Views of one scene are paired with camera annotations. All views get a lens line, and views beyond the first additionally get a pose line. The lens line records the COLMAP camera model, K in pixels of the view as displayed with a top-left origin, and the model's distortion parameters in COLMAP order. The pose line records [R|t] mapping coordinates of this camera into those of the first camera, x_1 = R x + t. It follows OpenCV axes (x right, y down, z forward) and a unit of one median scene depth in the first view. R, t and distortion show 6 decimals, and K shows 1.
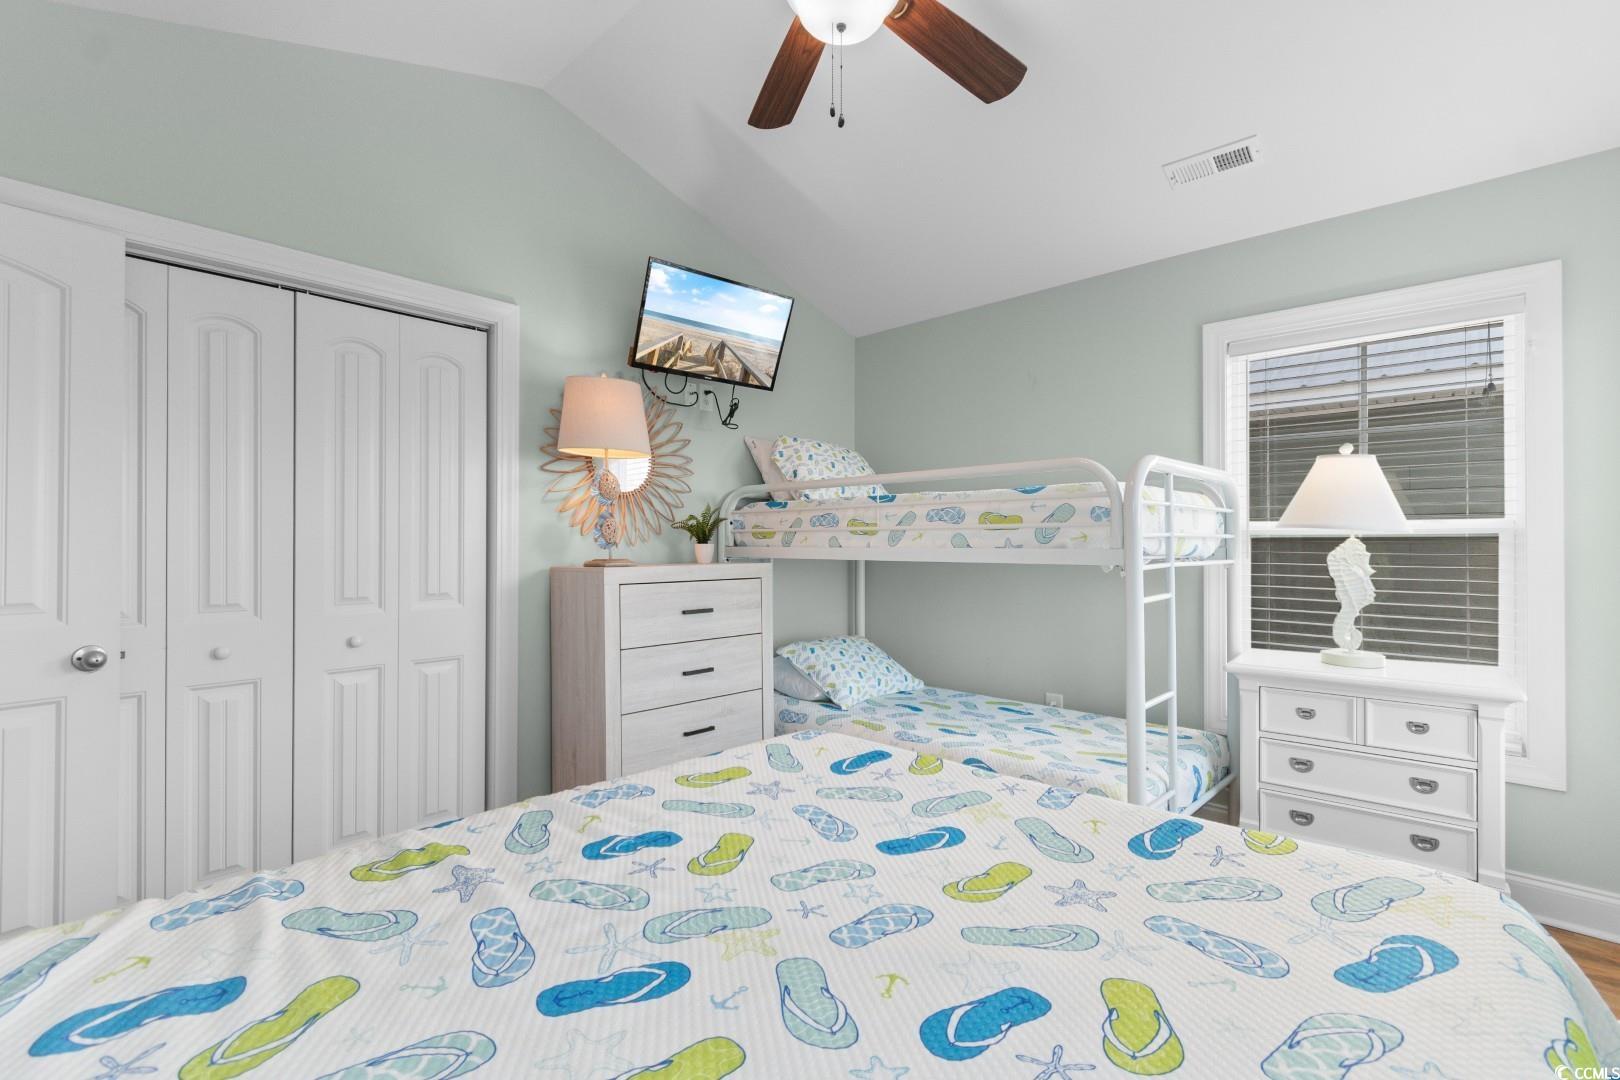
lens RADIAL K [[743.0, 0, 805.8], [0, 743.0, 546.4], [0, 0, 1]] dist [0.001234, 0.000062]
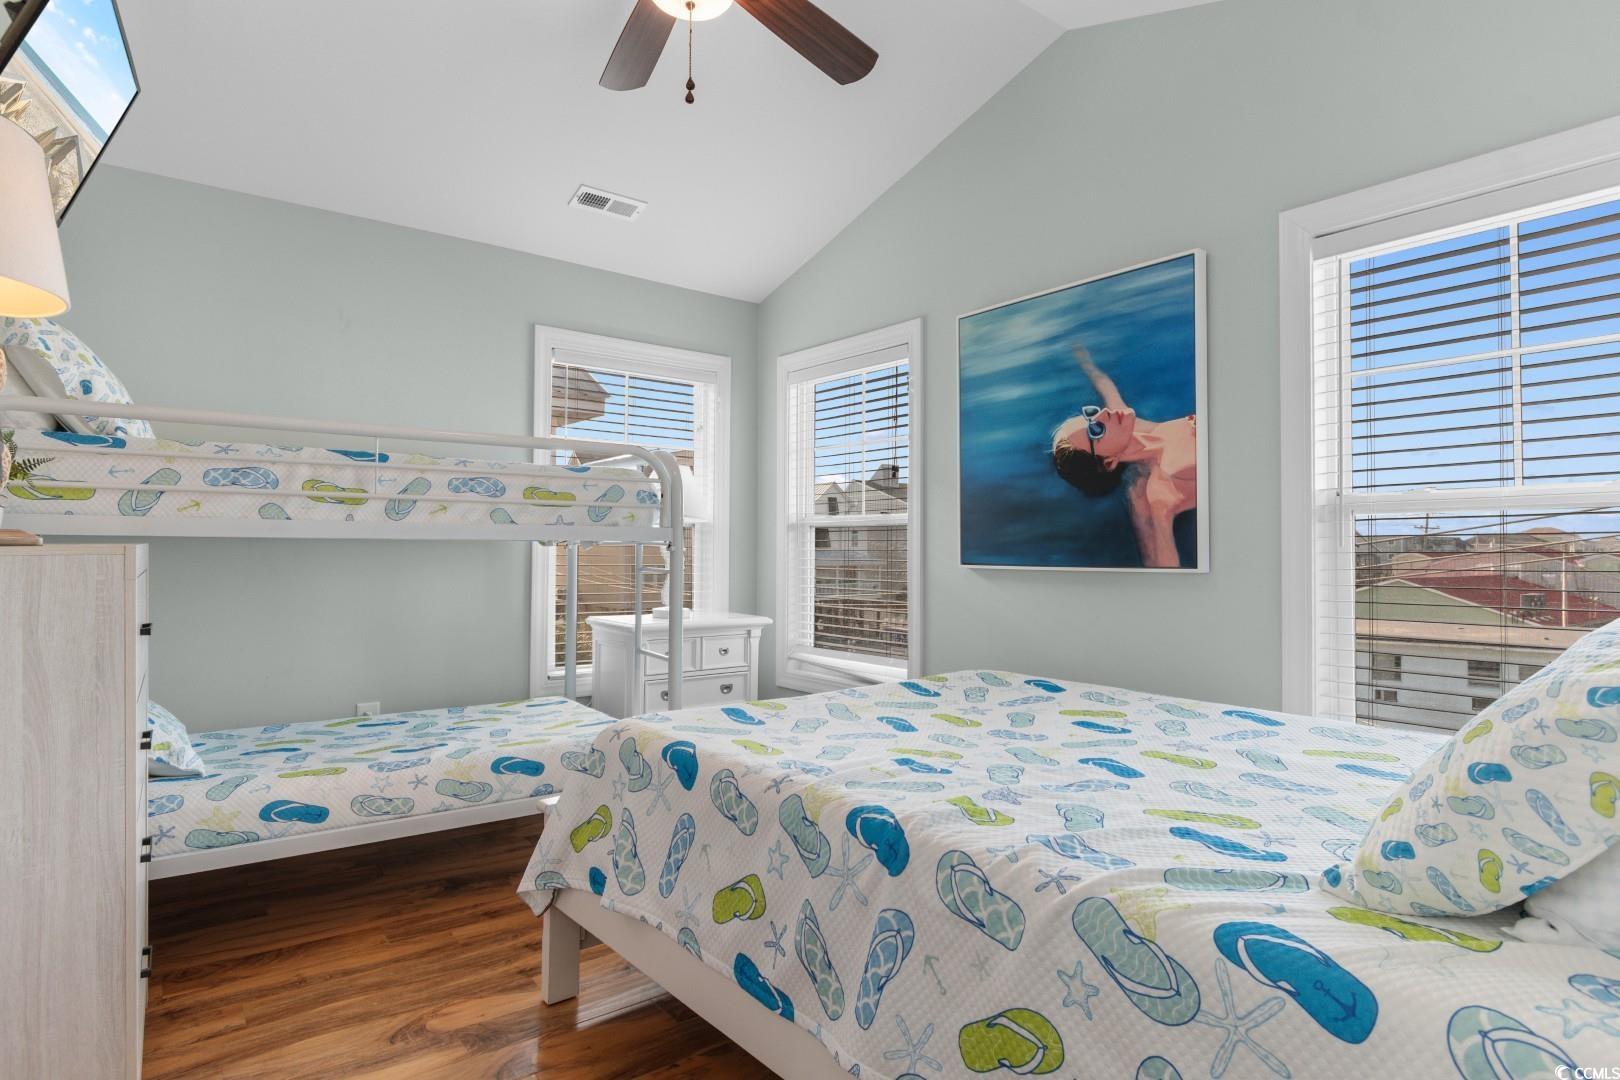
lens RADIAL K [[906.0, 0, 810.0], [0, 906.0, 540.0], [0, 0, 1]] dist [0.000569, 0.000575]
pose [[0.157455, 0.009366, 0.987482, -0.808057], [-0.007768, 0.999936, -0.008245, 0.027069], [-0.987496, -0.006373, 0.157517, 0.452721]]
